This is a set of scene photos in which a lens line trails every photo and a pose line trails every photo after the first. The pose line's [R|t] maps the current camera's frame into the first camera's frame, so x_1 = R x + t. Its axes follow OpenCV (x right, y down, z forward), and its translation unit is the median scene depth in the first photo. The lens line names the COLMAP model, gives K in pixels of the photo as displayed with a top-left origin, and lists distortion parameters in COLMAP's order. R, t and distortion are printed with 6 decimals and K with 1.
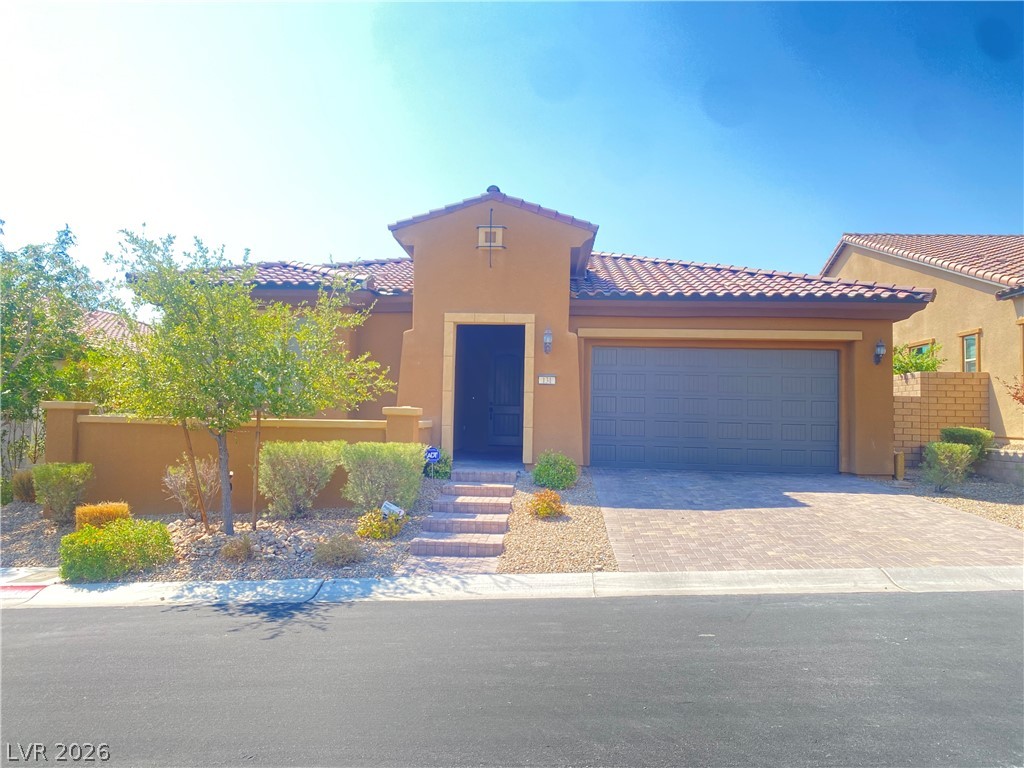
lens RADIAL K [[744.3, 0, 512.0], [0, 744.3, 384.0], [0, 0, 1]] dist [-0.015421, -0.002688]
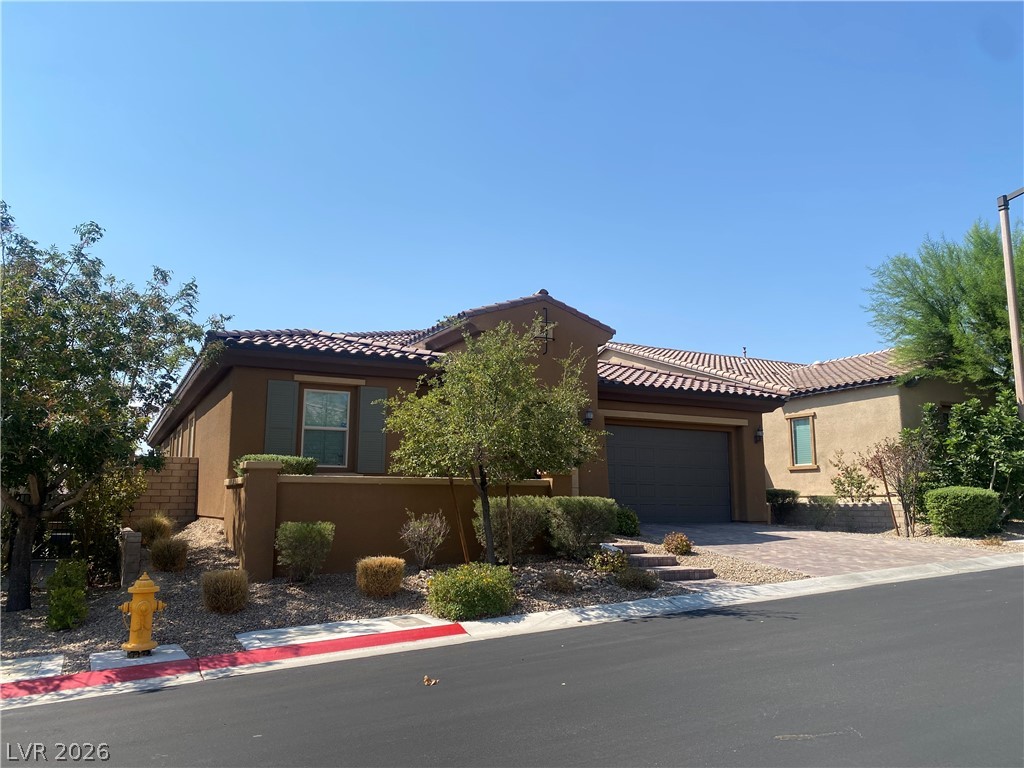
lens RADIAL K [[744.3, 0, 512.0], [0, 744.3, 384.0], [0, 0, 1]] dist [-0.015421, -0.002688]
pose [[0.878682, 0.063375, 0.473182, -0.642456], [-0.018848, 0.994982, -0.098262, 0.010122], [-0.477035, 0.077423, 0.875467, -0.038281]]
